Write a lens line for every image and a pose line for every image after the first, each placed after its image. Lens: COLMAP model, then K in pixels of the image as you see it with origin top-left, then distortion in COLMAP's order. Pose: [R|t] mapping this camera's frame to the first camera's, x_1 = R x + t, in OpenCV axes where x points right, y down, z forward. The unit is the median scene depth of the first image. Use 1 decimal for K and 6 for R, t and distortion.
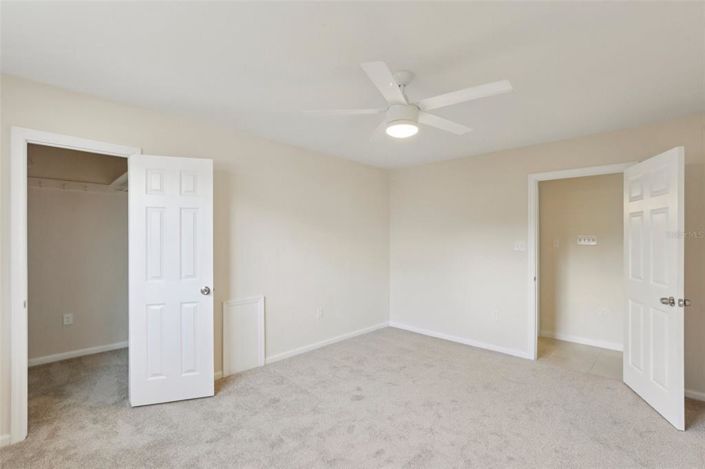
lens RADIAL K [[323.0, 0, 351.2], [0, 323.0, 235.8], [0, 0, 1]] dist [-0.010896, 0.000194]
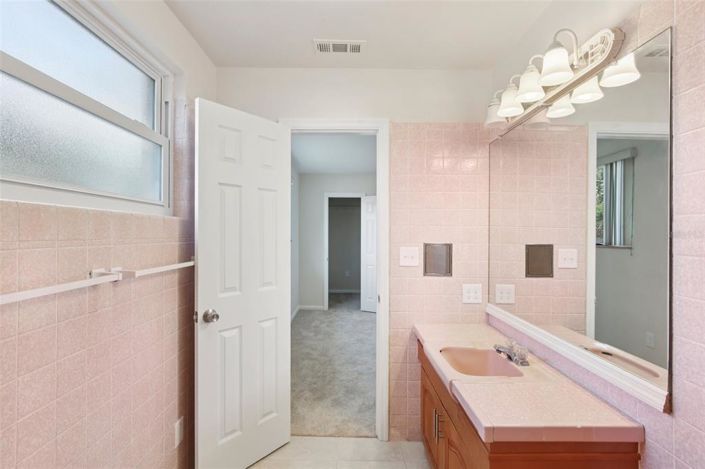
lens RADIAL K [[323.0, 0, 352.4], [0, 323.0, 232.5], [0, 0, 1]] dist [-0.010896, 0.000194]
pose [[0.749744, 0.007440, -0.661687, 0.762455], [-0.005716, 0.999972, 0.004766, -0.011360], [0.661704, 0.000209, 0.749765, -0.736371]]
